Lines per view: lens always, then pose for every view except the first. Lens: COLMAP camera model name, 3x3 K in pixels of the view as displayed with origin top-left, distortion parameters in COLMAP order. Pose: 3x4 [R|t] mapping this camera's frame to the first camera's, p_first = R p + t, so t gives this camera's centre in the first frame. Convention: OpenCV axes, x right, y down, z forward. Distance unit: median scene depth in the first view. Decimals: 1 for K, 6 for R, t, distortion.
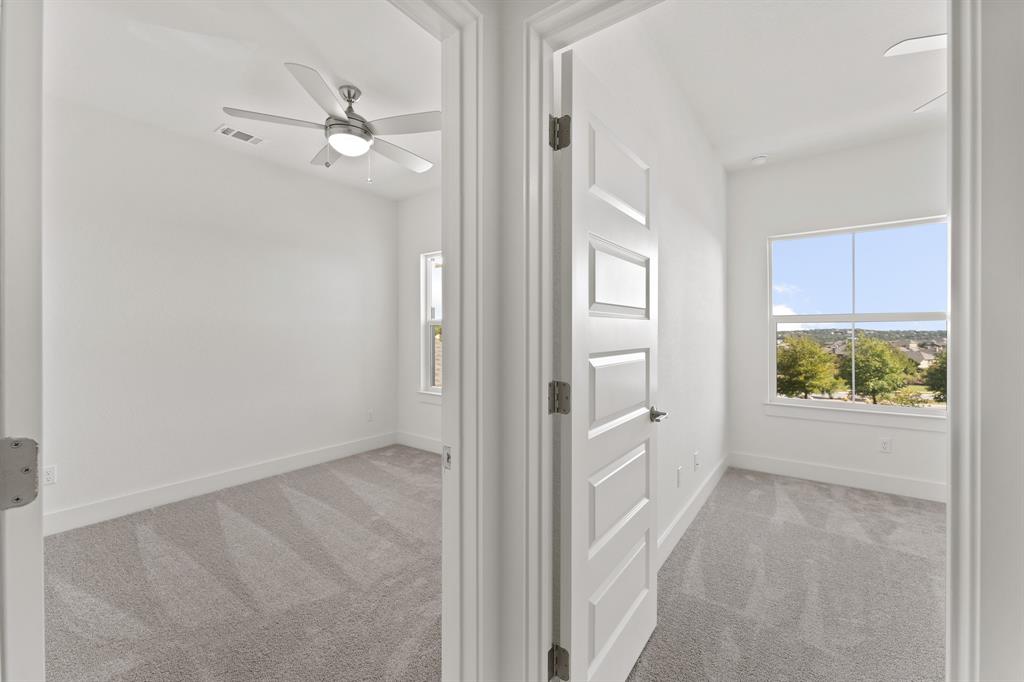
lens RADIAL K [[412.3, 0, 506.2], [0, 412.3, 338.3], [0, 0, 1]] dist [0.001477, 0.000051]
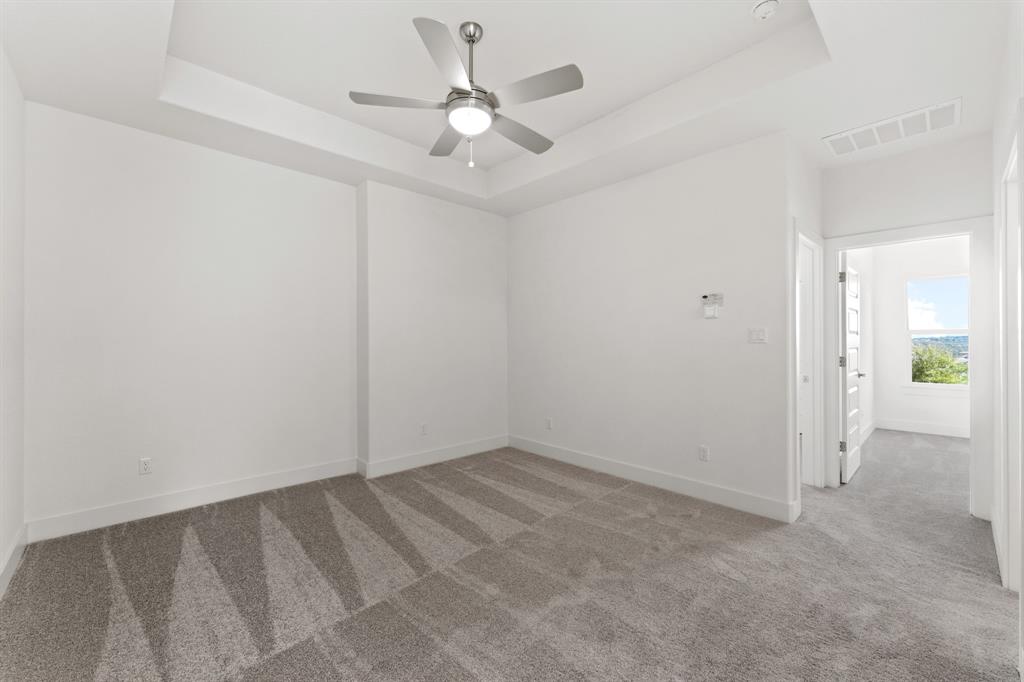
lens RADIAL K [[405.5, 0, 512.0], [0, 405.5, 341.0], [0, 0, 1]] dist [0.001433, 0.000238]
pose [[0.984405, 0.002679, -0.175899, -0.614290], [-0.004455, 0.999943, -0.009702, 0.009770], [0.175863, 0.010334, 0.984360, -0.849530]]
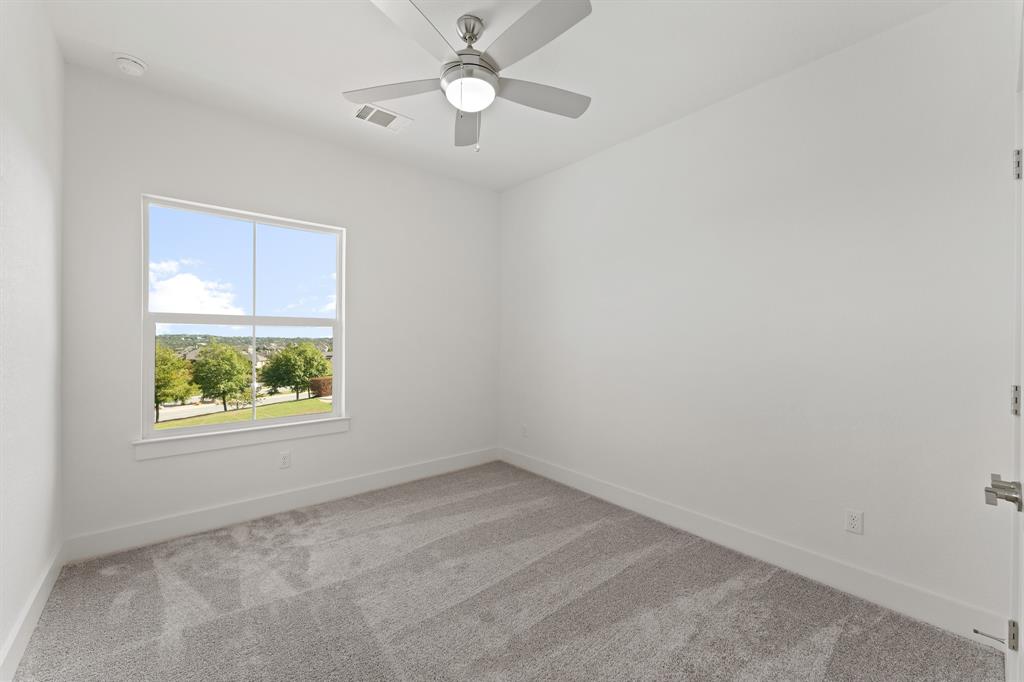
lens RADIAL K [[409.2, 0, 509.3], [0, 409.2, 335.3], [0, 0, 1]] dist [0.002617, 0.000424]
pose [[0.228049, 0.013460, 0.973557, 0.129580], [0.007158, 0.999854, -0.015500, -0.002208], [-0.973623, 0.010503, 0.227919, 0.284781]]
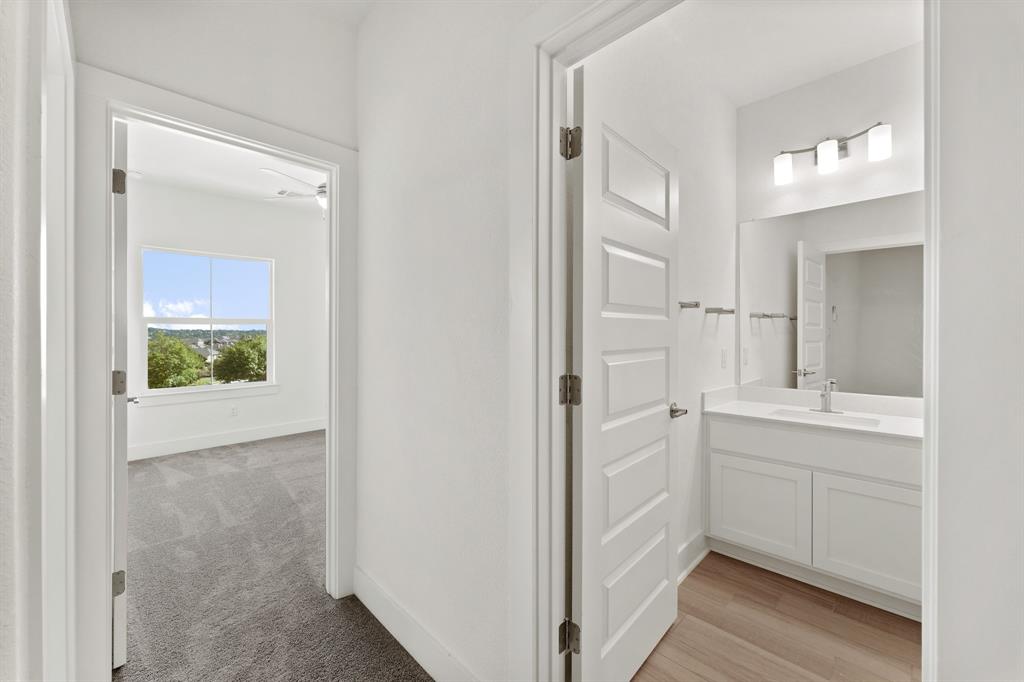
lens RADIAL K [[409.2, 0, 508.0], [0, 409.2, 332.1], [0, 0, 1]] dist [0.002167, 0.000293]
pose [[0.148681, 0.001222, 0.988884, -0.332231], [0.010953, 0.999936, -0.002882, 0.000843], [-0.988825, 0.011260, 0.148658, -0.151375]]
